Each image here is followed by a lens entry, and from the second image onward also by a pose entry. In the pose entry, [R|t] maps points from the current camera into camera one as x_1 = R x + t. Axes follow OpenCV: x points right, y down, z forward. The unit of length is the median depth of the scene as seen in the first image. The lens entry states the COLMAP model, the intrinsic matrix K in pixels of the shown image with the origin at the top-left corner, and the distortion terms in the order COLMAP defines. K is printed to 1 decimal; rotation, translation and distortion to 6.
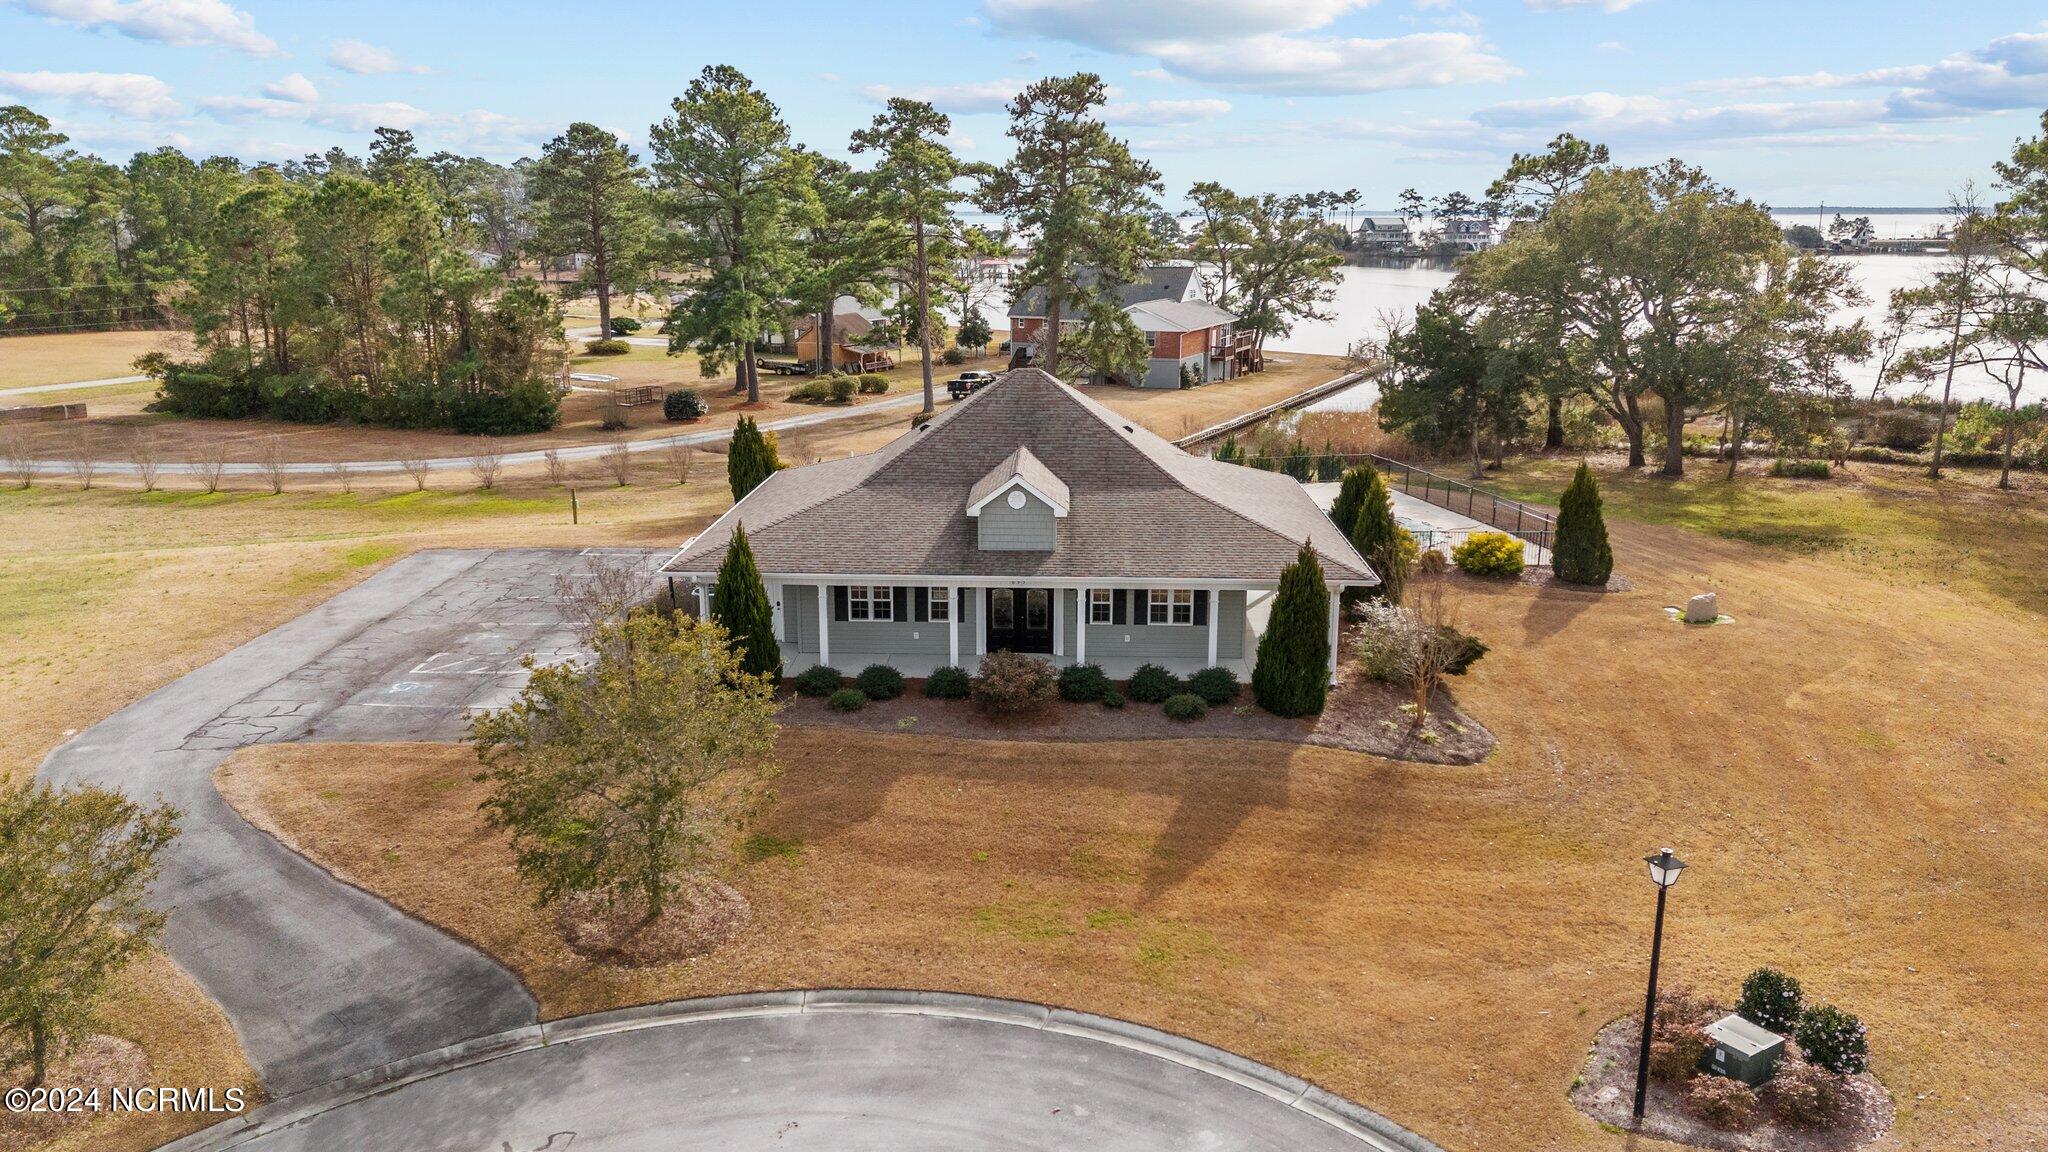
lens RADIAL K [[1495.9, 0, 1024.0], [0, 1495.9, 576.0], [0, 0, 1]] dist [0.100175, -0.124933]
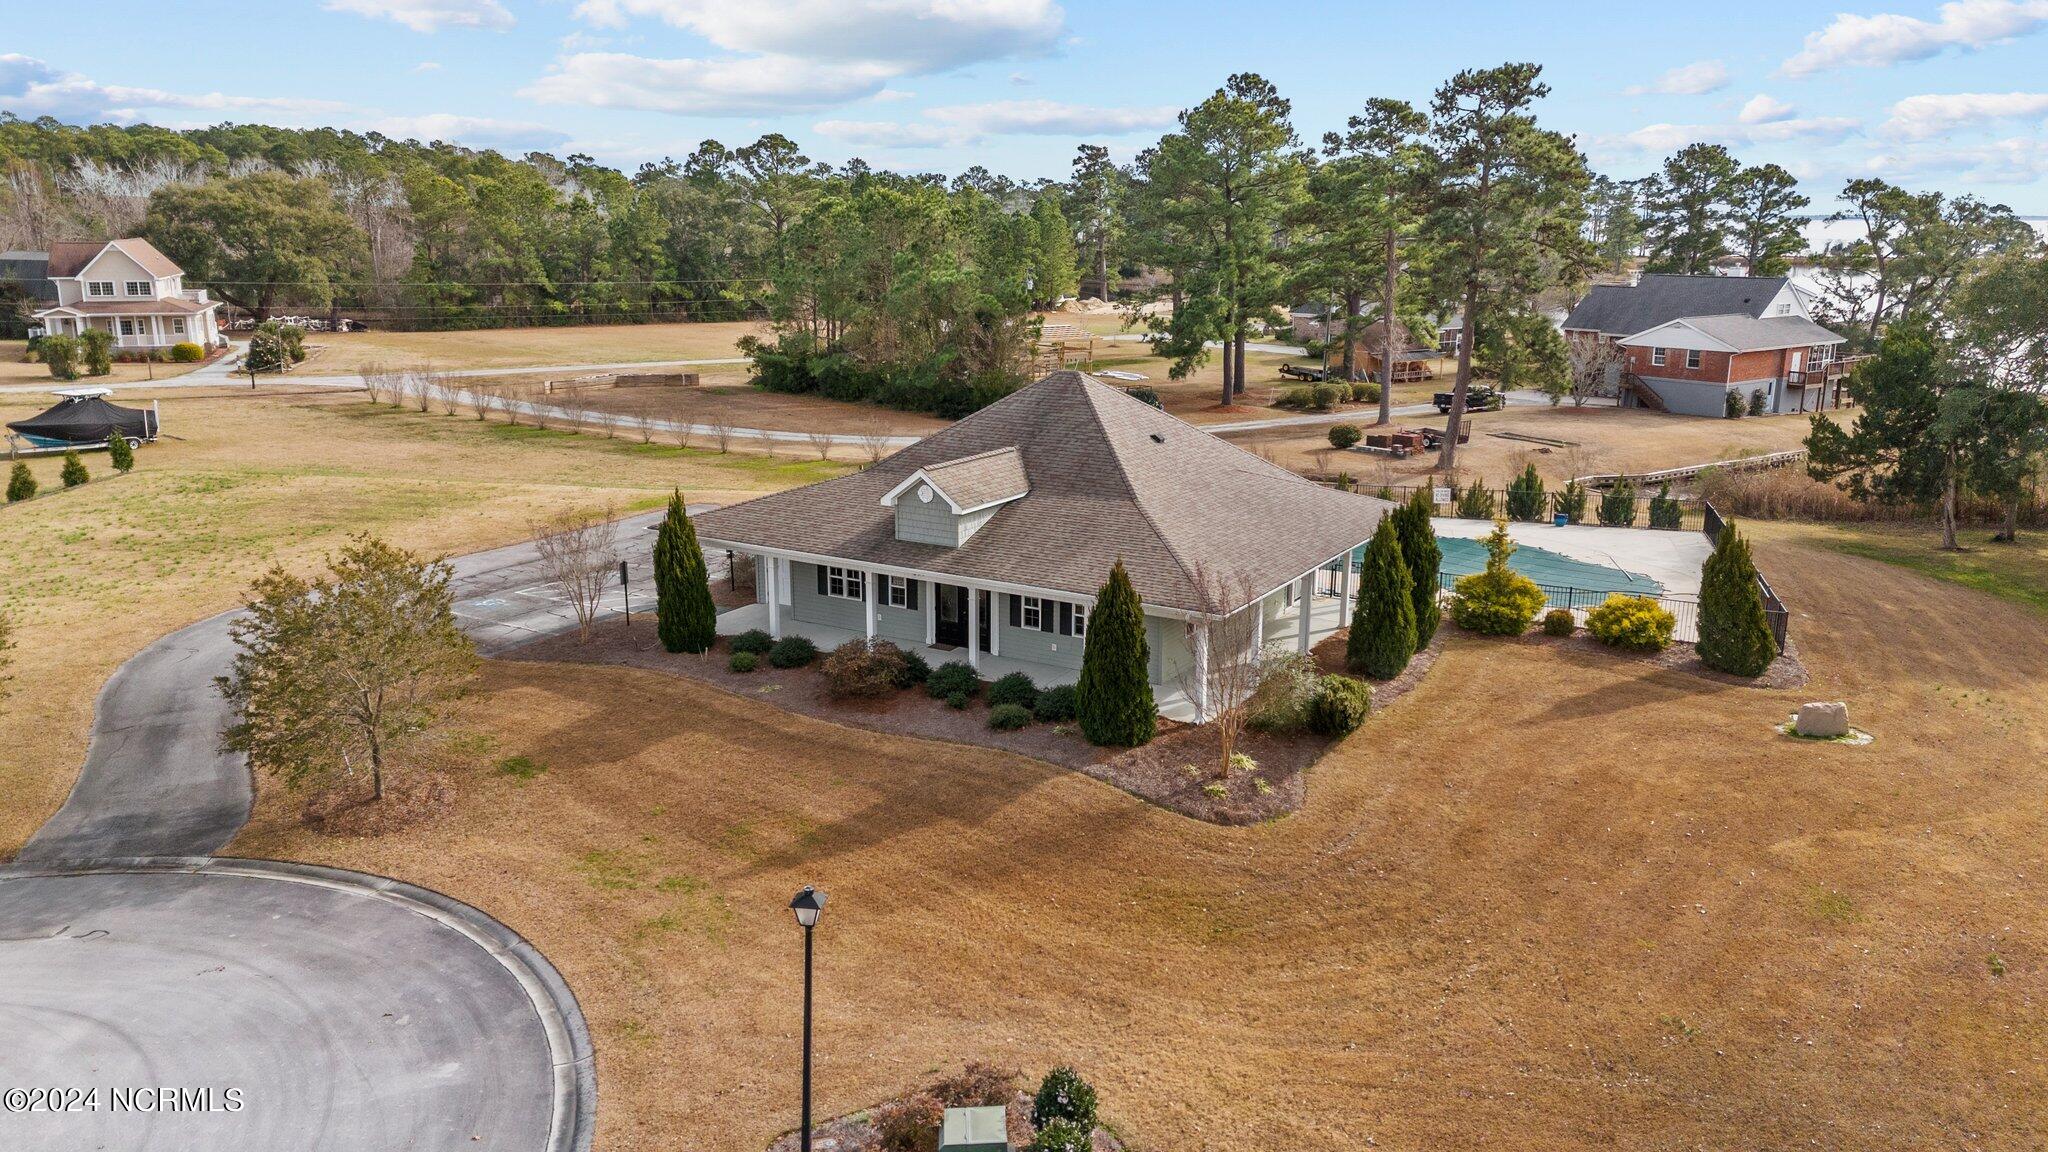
lens RADIAL K [[1495.9, 0, 1024.0], [0, 1495.9, 576.0], [0, 0, 1]] dist [0.100175, -0.124933]
pose [[0.871823, 0.114451, -0.476261, 0.265904], [-0.116735, 0.992851, 0.024903, -0.013974], [0.475707, 0.033885, 0.878951, 0.066087]]
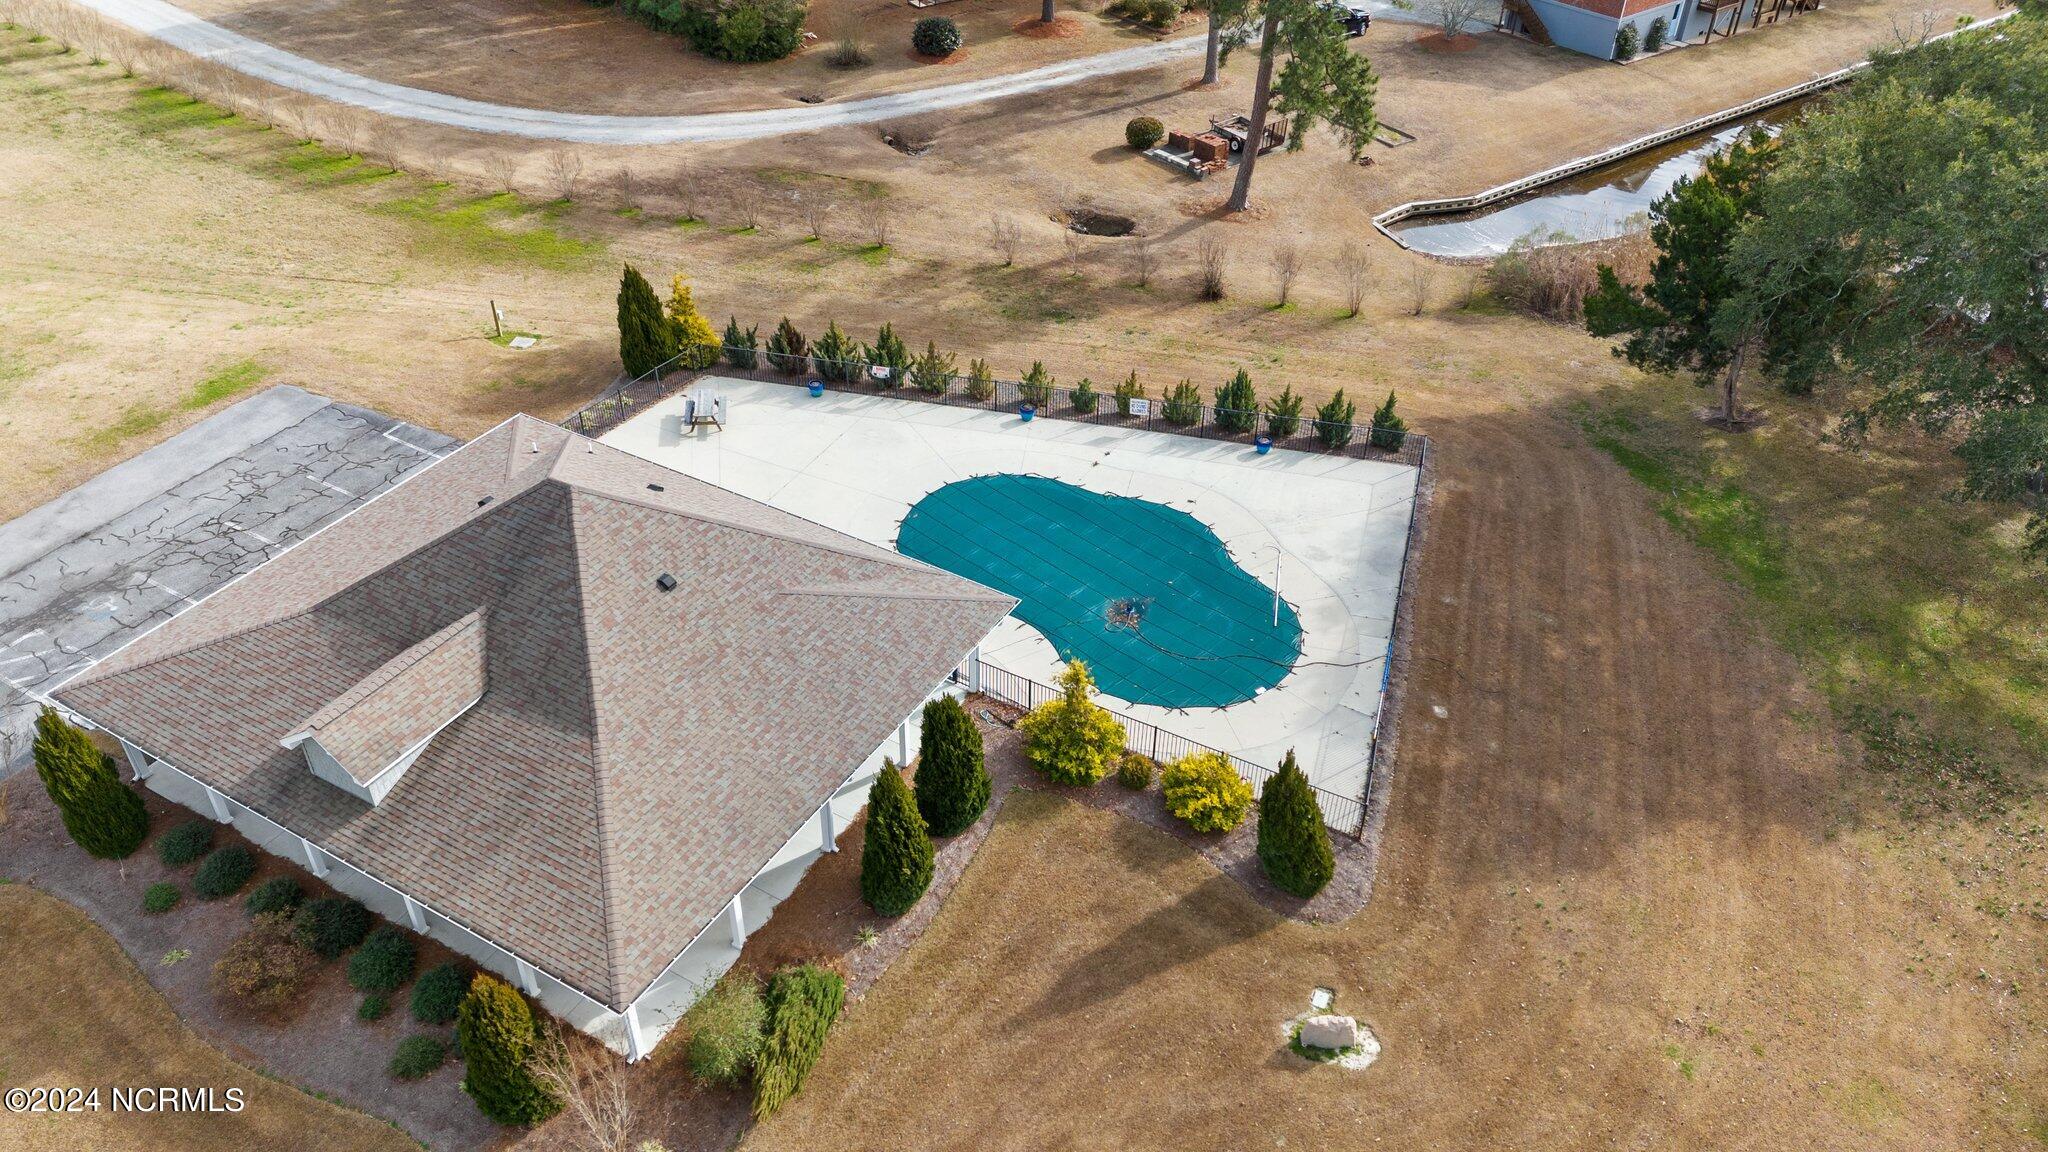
lens RADIAL K [[1495.9, 0, 1024.0], [0, 1495.9, 576.0], [0, 0, 1]] dist [0.100175, -0.124933]
pose [[0.877837, 0.300420, -0.373028, 0.305843], [-0.127215, 0.897101, 0.423114, -0.263084], [0.461755, -0.323971, 0.825727, 0.242988]]
